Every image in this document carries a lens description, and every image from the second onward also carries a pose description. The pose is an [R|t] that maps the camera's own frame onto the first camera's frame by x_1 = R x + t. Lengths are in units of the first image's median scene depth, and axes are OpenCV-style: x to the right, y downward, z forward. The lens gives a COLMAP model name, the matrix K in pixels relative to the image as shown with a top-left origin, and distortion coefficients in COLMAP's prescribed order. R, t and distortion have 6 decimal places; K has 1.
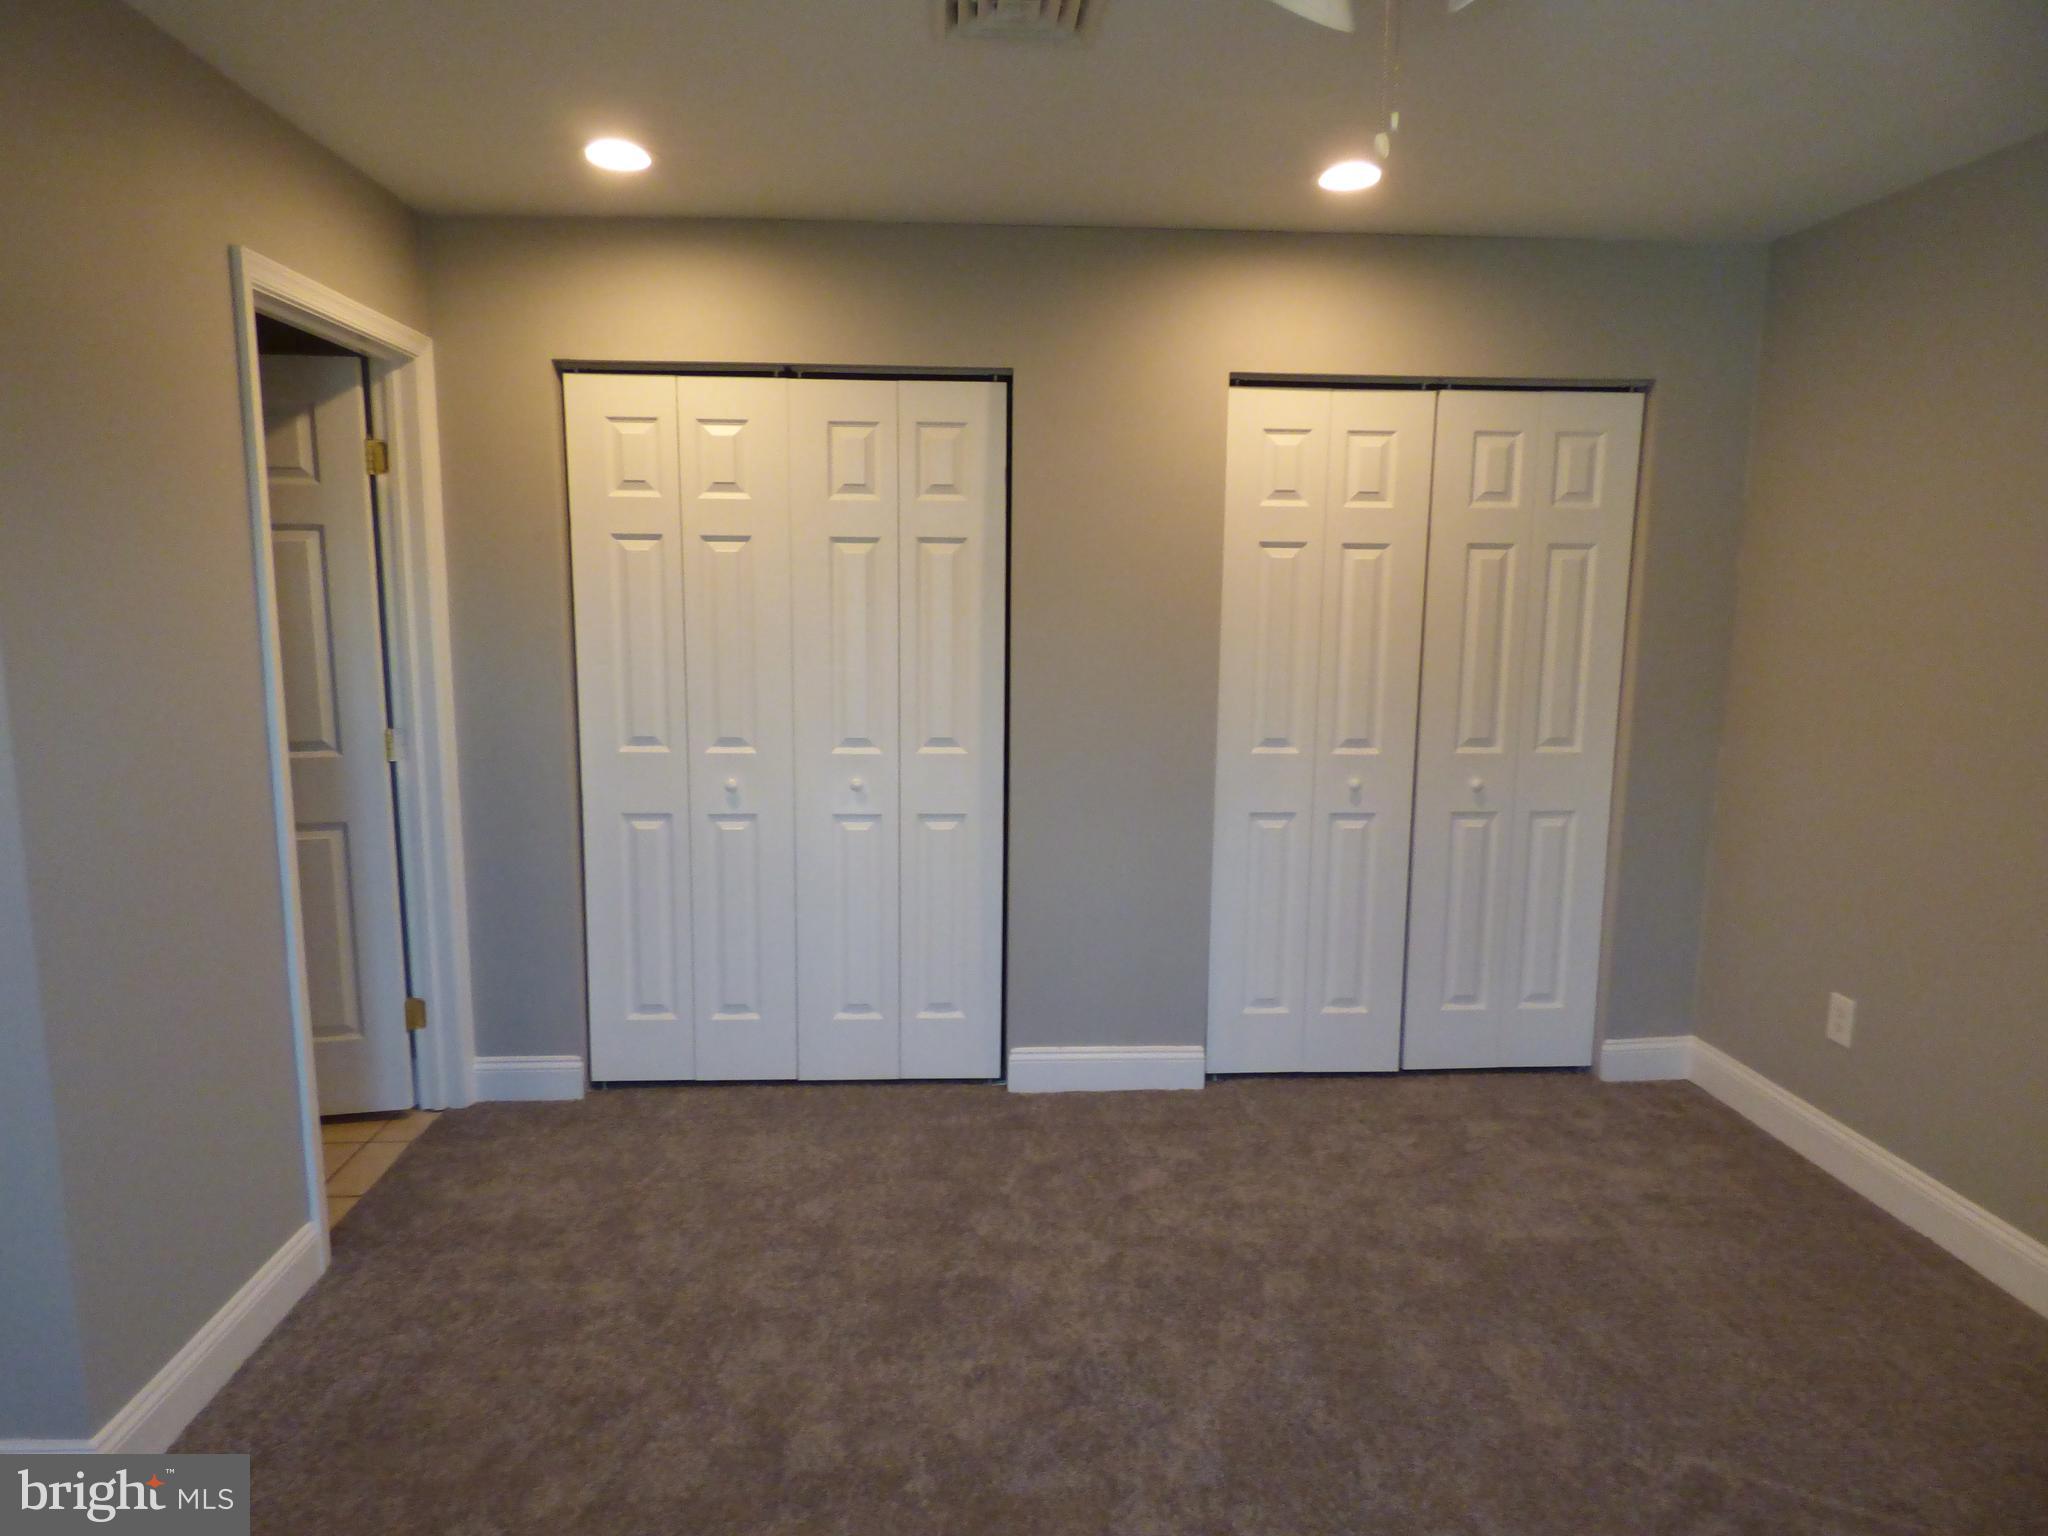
lens RADIAL K [[1250.2, 0, 1014.4], [0, 1250.2, 768.1], [0, 0, 1]] dist [-0.003996, -0.001268]
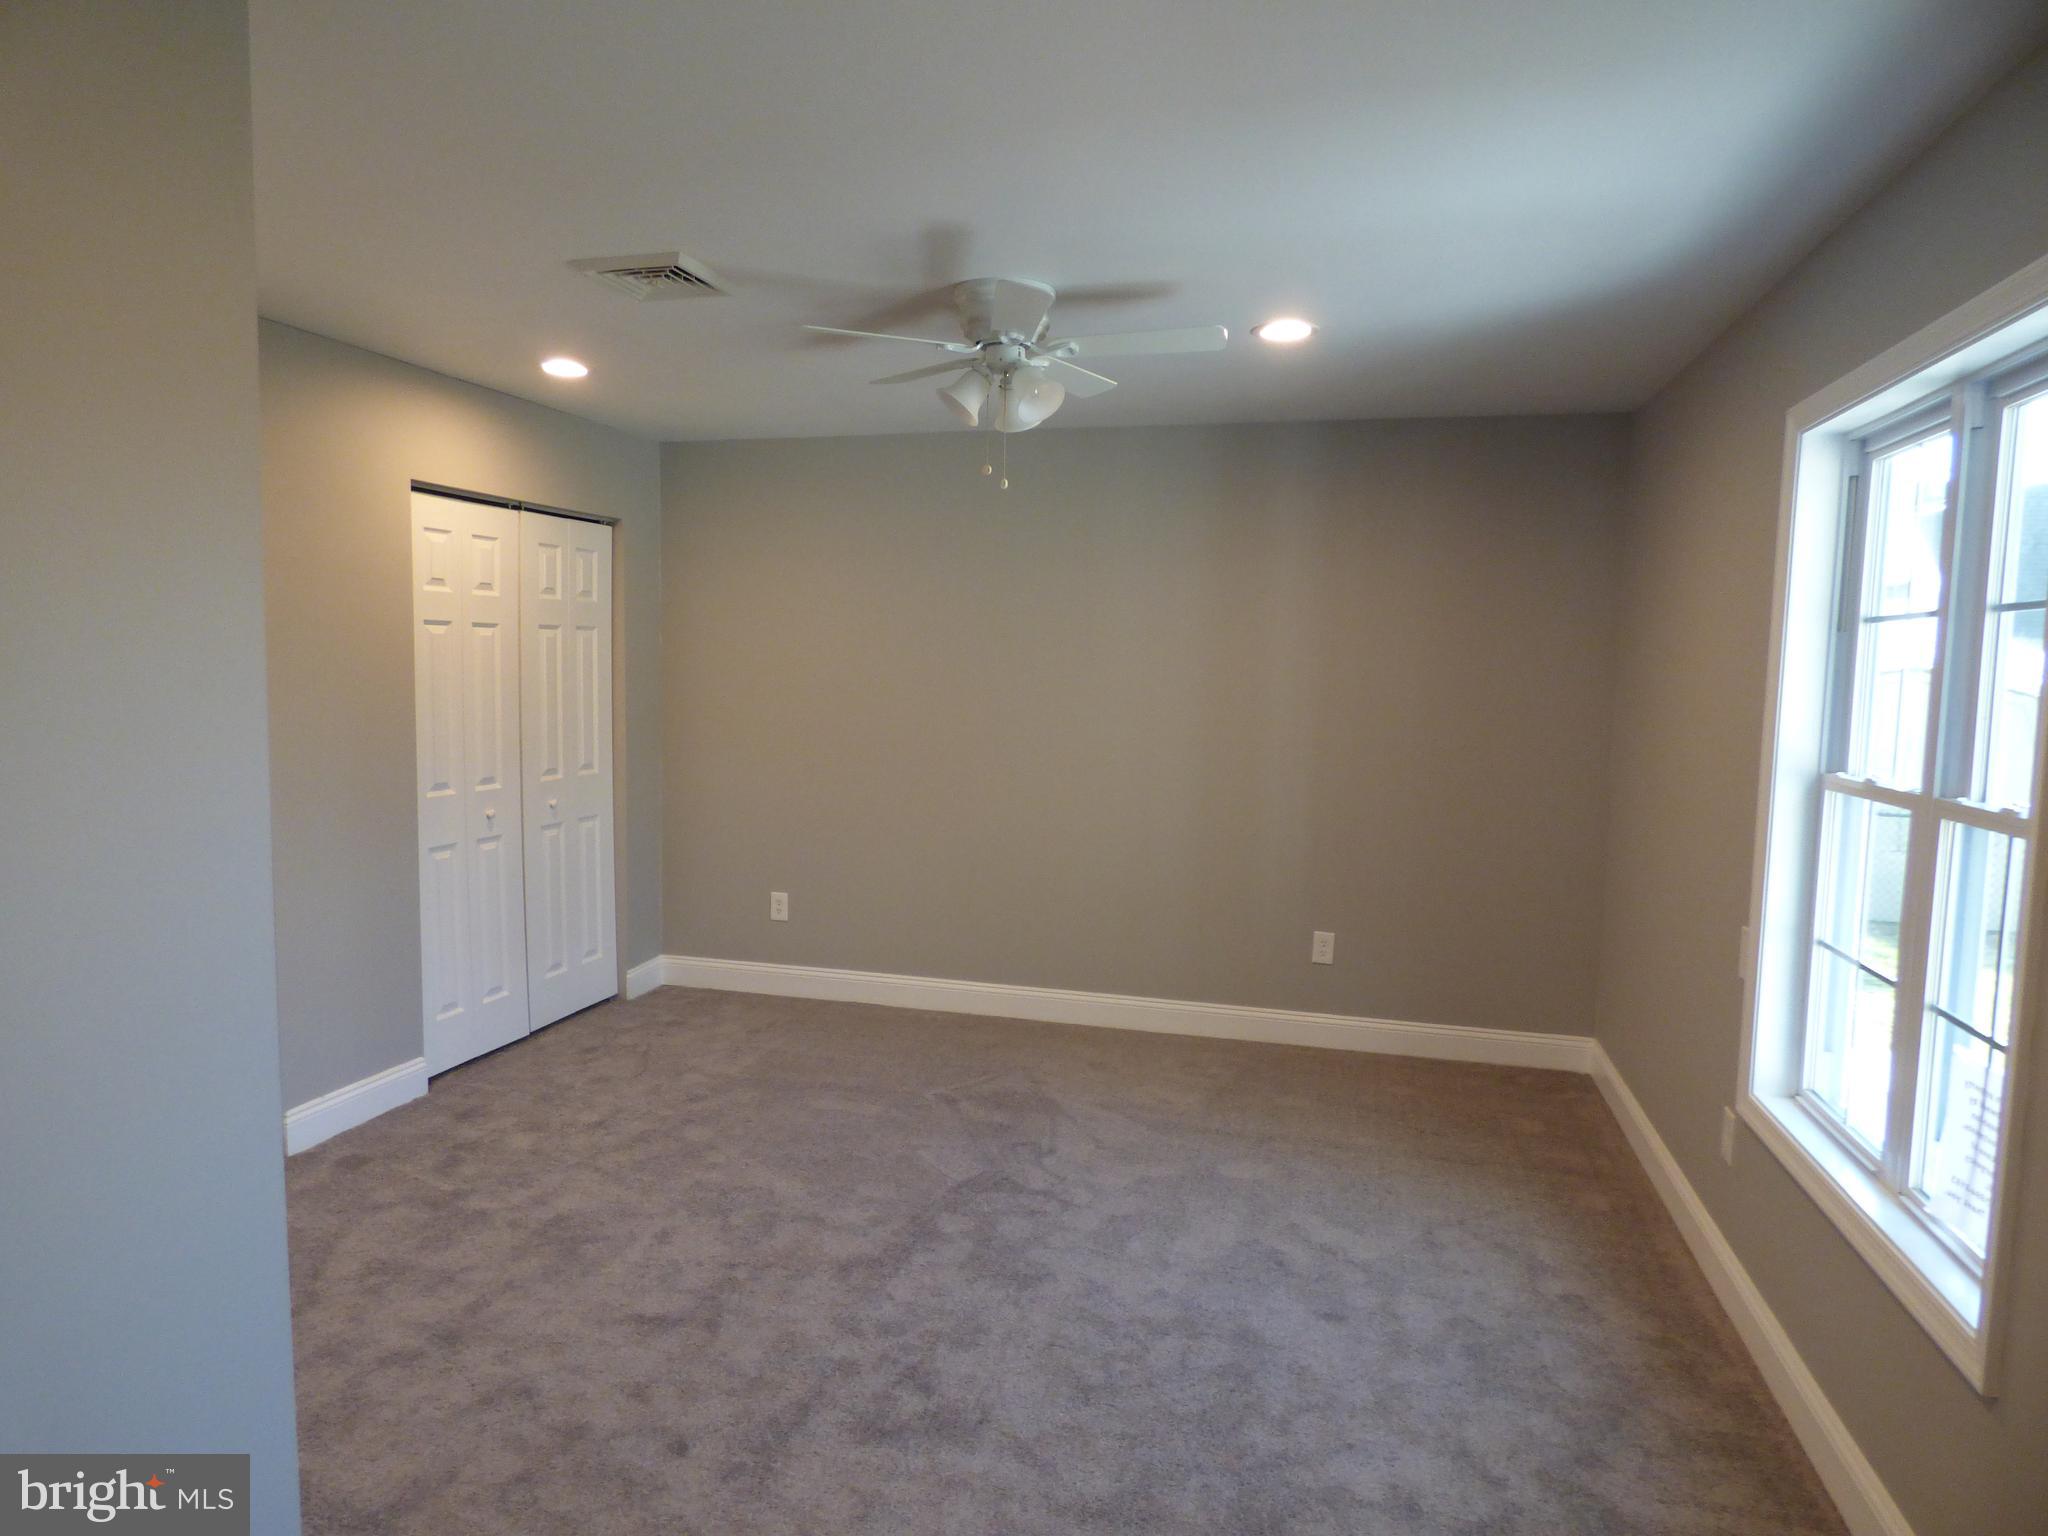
lens RADIAL K [[1250.2, 0, 1014.4], [0, 1250.2, 768.1], [0, 0, 1]] dist [-0.003996, -0.001268]
pose [[0.325222, -0.086267, 0.941695, -0.758699], [0.127051, 0.990787, 0.046886, -0.025011], [-0.937064, 0.104395, 0.333186, 0.087509]]
